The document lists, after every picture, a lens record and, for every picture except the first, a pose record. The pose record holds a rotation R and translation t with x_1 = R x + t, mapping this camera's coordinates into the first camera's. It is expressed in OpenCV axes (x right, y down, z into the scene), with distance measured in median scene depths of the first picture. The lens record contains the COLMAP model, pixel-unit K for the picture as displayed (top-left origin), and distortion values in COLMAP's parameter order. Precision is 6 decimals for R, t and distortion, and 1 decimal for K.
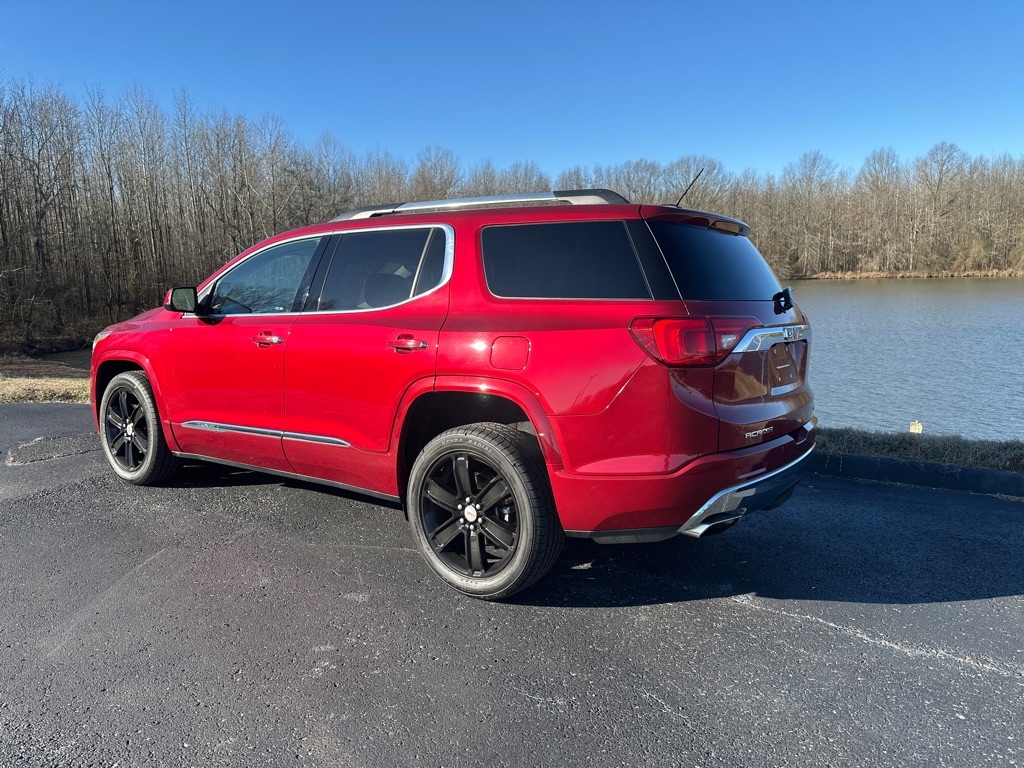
lens RADIAL K [[748.3, 0, 500.4], [0, 748.3, 401.4], [0, 0, 1]] dist [0.034382, -0.043033]
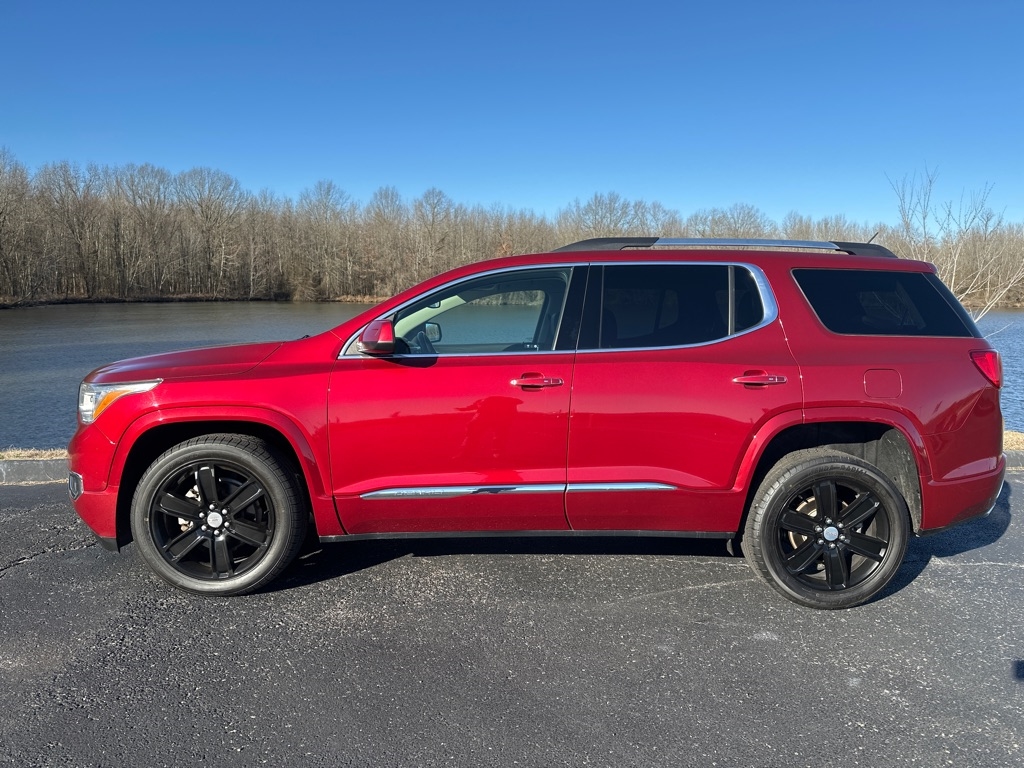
lens RADIAL K [[744.8, 0, 510.4], [0, 744.8, 396.9], [0, 0, 1]] dist [0.167491, -0.230535]
pose [[0.811586, -0.045684, 0.582444, -0.219663], [0.064236, 0.997871, -0.011239, 0.010189], [-0.580691, 0.046535, 0.812793, -0.090111]]
